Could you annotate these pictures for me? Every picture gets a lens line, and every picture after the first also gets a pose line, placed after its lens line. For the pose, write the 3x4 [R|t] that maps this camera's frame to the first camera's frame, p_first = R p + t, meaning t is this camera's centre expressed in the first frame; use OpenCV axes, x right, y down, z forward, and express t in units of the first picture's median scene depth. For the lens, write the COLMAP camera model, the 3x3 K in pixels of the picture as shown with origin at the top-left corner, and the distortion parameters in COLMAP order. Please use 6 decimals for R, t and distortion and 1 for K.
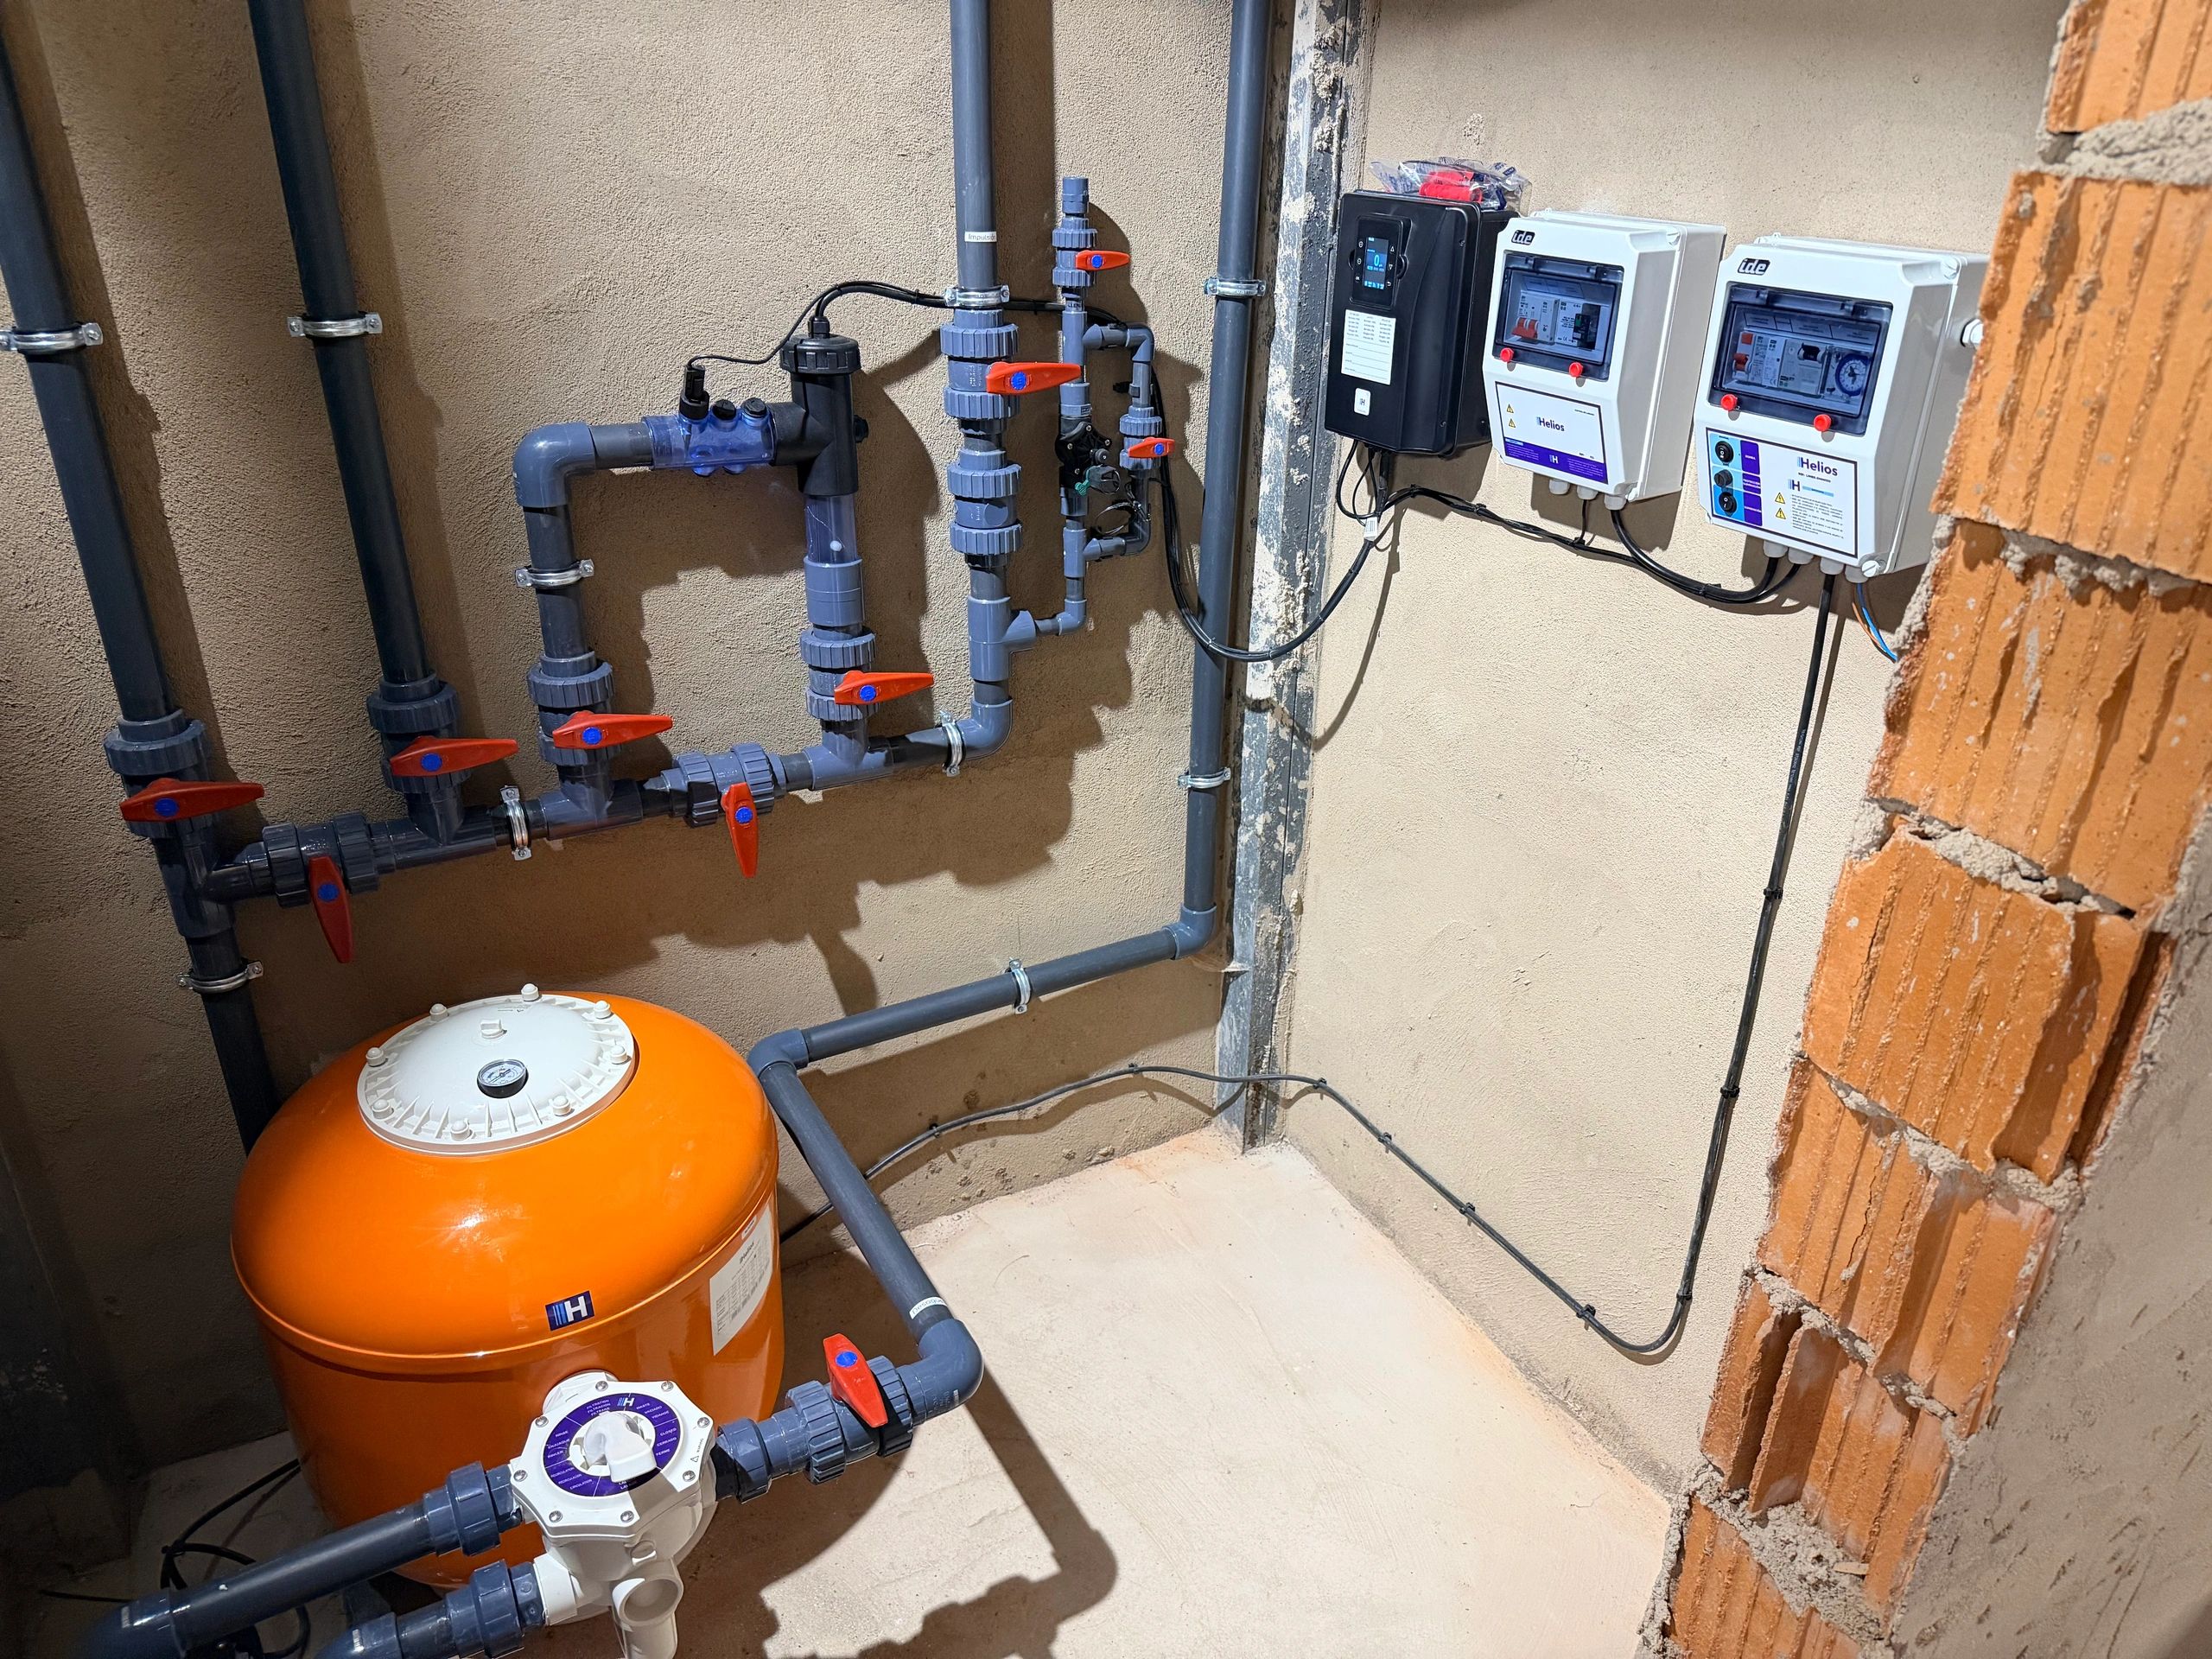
lens RADIAL K [[1565.3, 0, 1106.0], [0, 1565.3, 829.5], [0, 0, 1]] dist [0.034200, -0.056017]
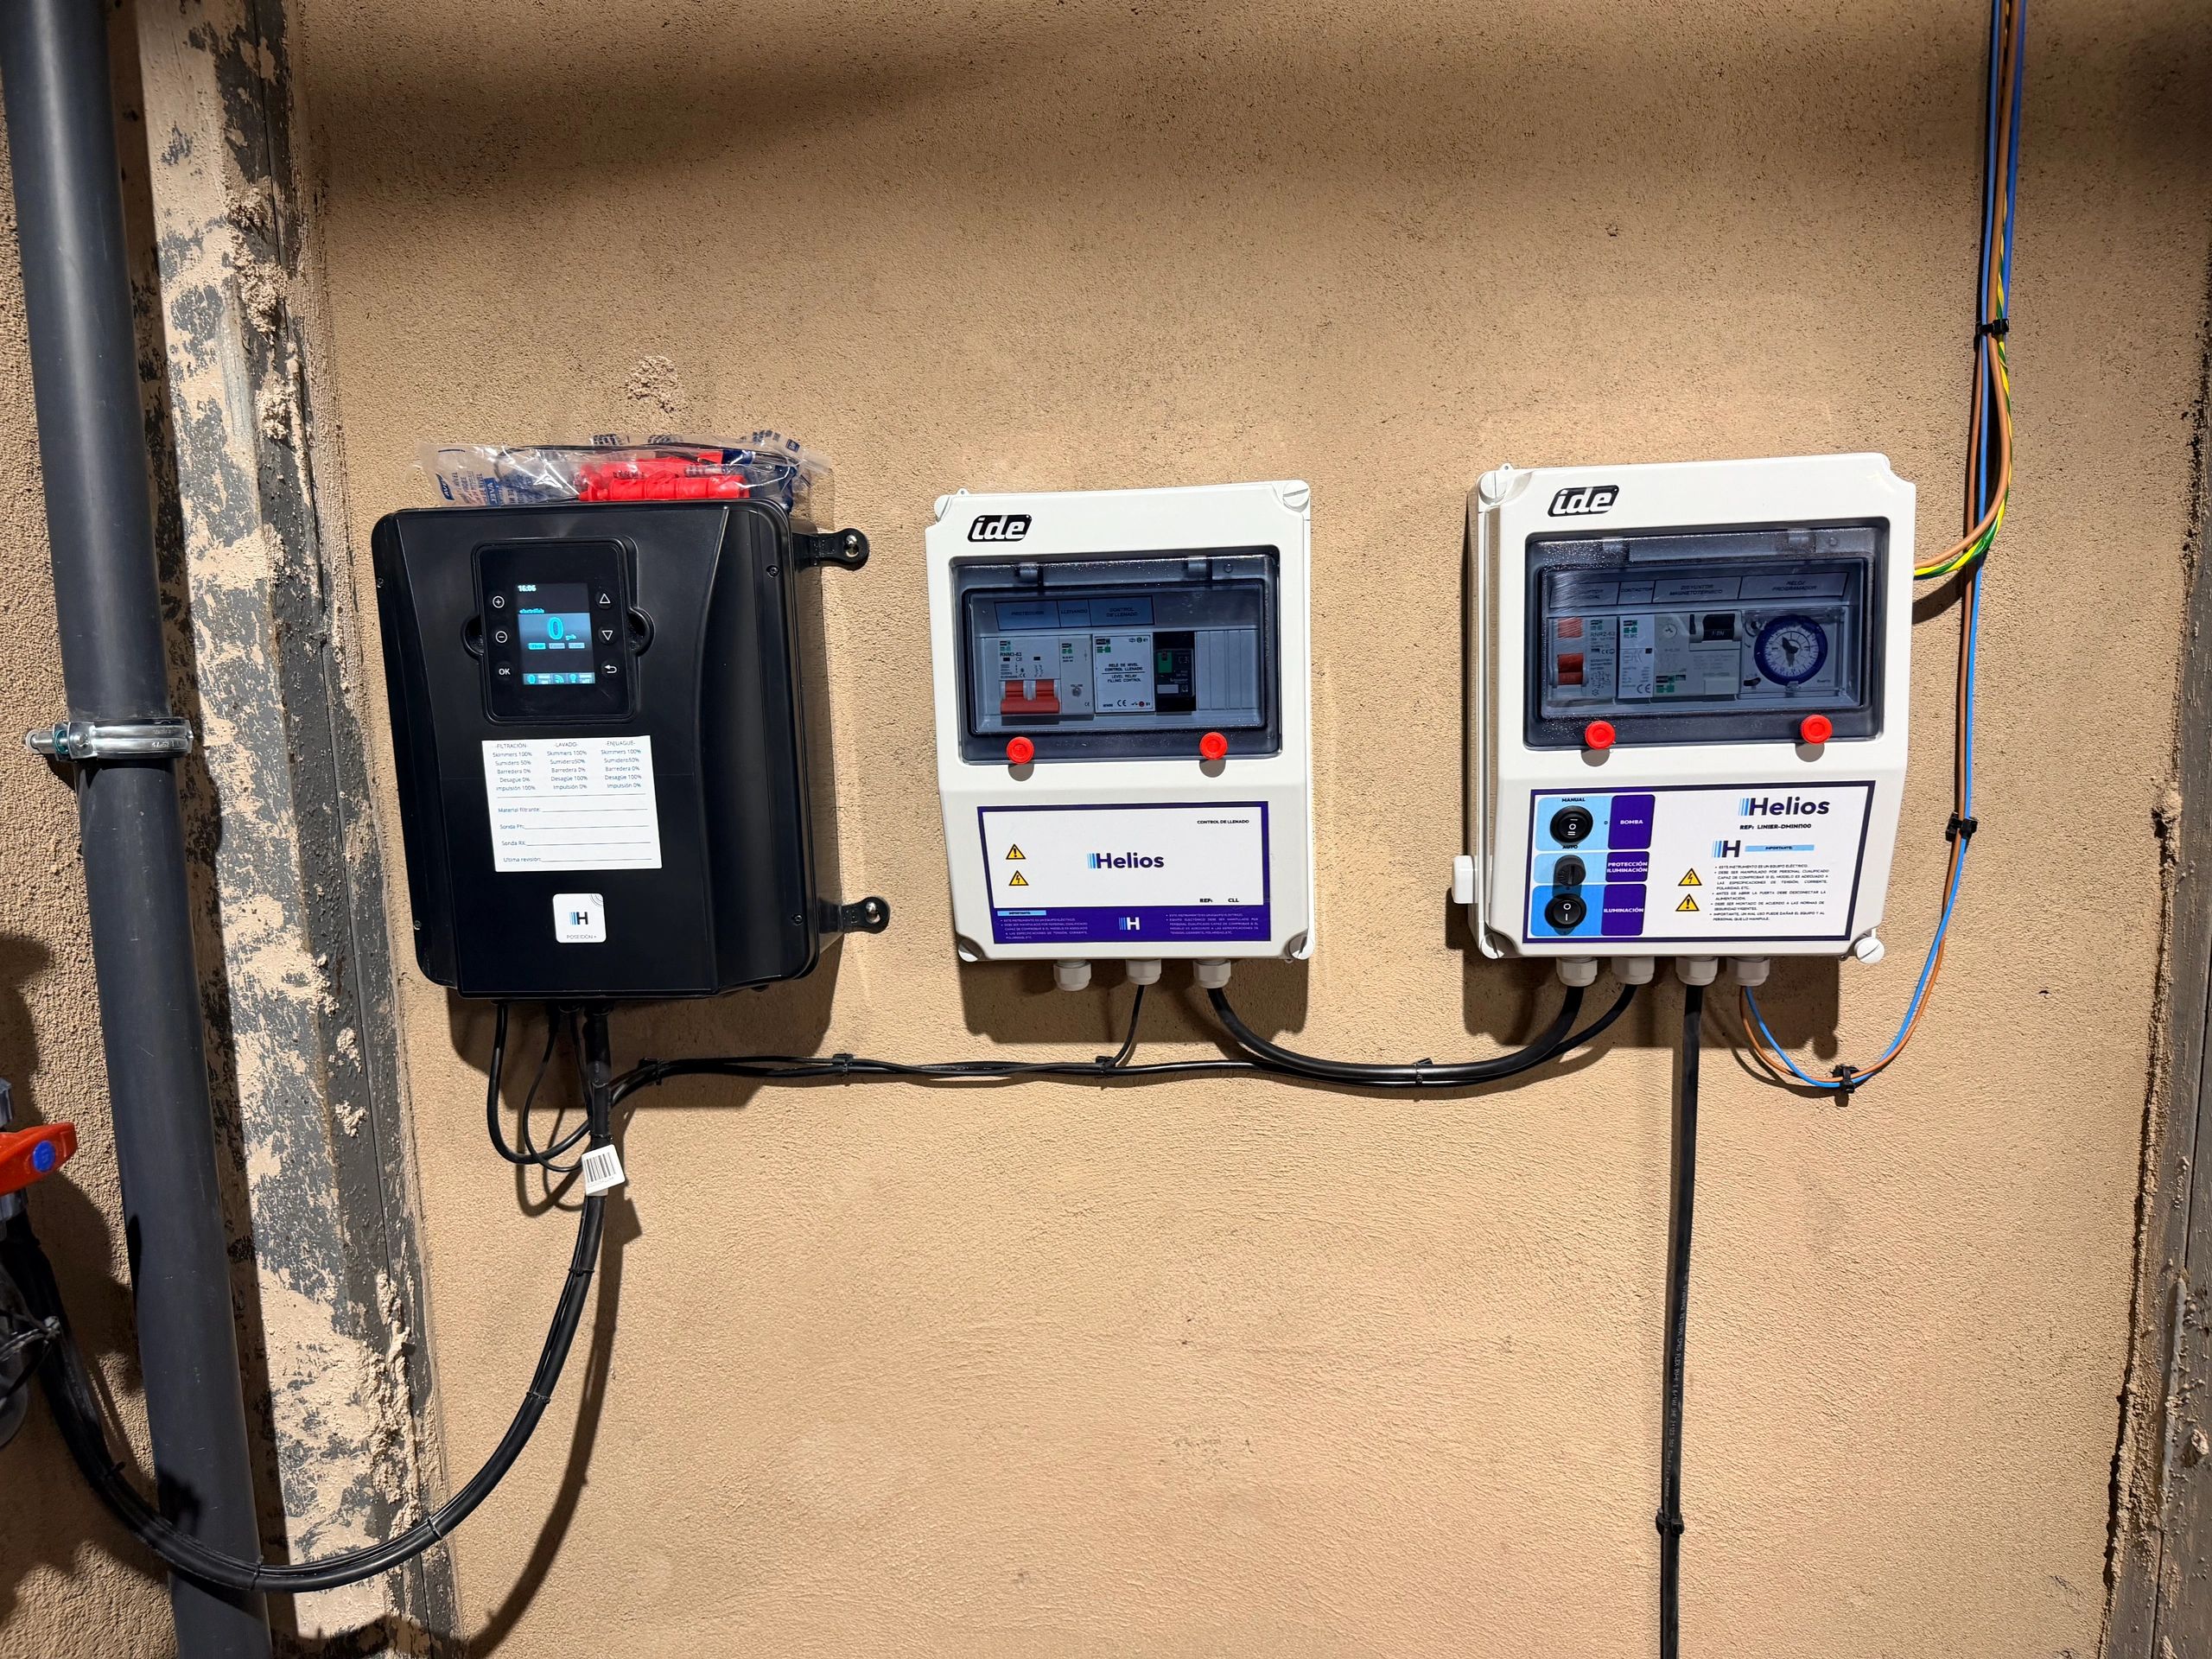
lens RADIAL K [[1597.8, 0, 1107.0], [0, 1597.8, 841.4], [0, 0, 1]] dist [0.030018, -0.007740]
pose [[0.580139, -0.158888, 0.798870, -0.115482], [0.389238, 0.915633, -0.100553, -0.177339], [-0.715495, 0.369285, 0.593039, 0.574855]]
